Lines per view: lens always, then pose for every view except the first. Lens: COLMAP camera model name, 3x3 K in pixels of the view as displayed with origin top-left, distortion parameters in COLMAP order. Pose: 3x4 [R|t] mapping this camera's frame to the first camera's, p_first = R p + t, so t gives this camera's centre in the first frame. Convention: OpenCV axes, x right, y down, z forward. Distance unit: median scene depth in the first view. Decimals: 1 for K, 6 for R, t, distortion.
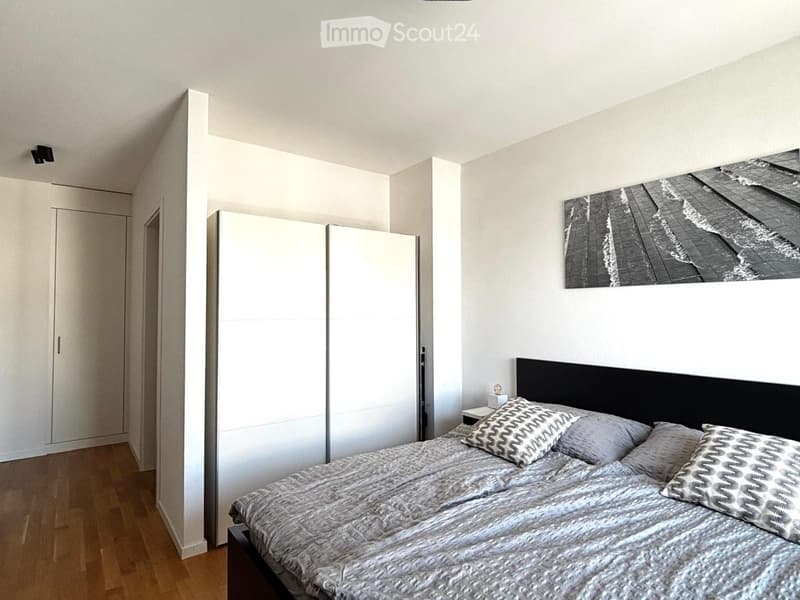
lens RADIAL K [[433.0, 0, 400.9], [0, 433.0, 302.4], [0, 0, 1]] dist [-0.008348, 0.004468]
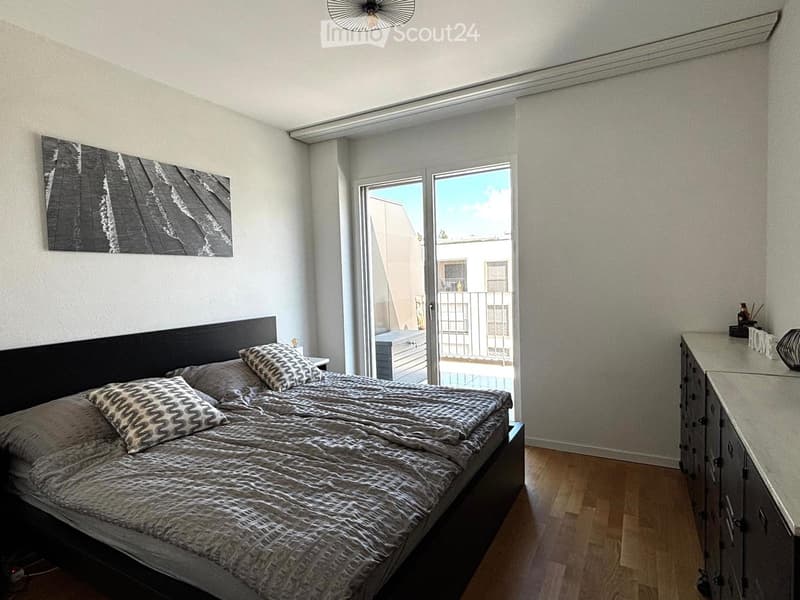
lens RADIAL K [[433.0, 0, 401.7], [0, 433.0, 300.0], [0, 0, 1]] dist [-0.008348, 0.004468]
pose [[-0.398299, -0.020652, 0.917023, -0.652265], [0.024753, 0.999140, 0.033252, 0.052817], [-0.916921, 0.035944, -0.397446, 0.814578]]
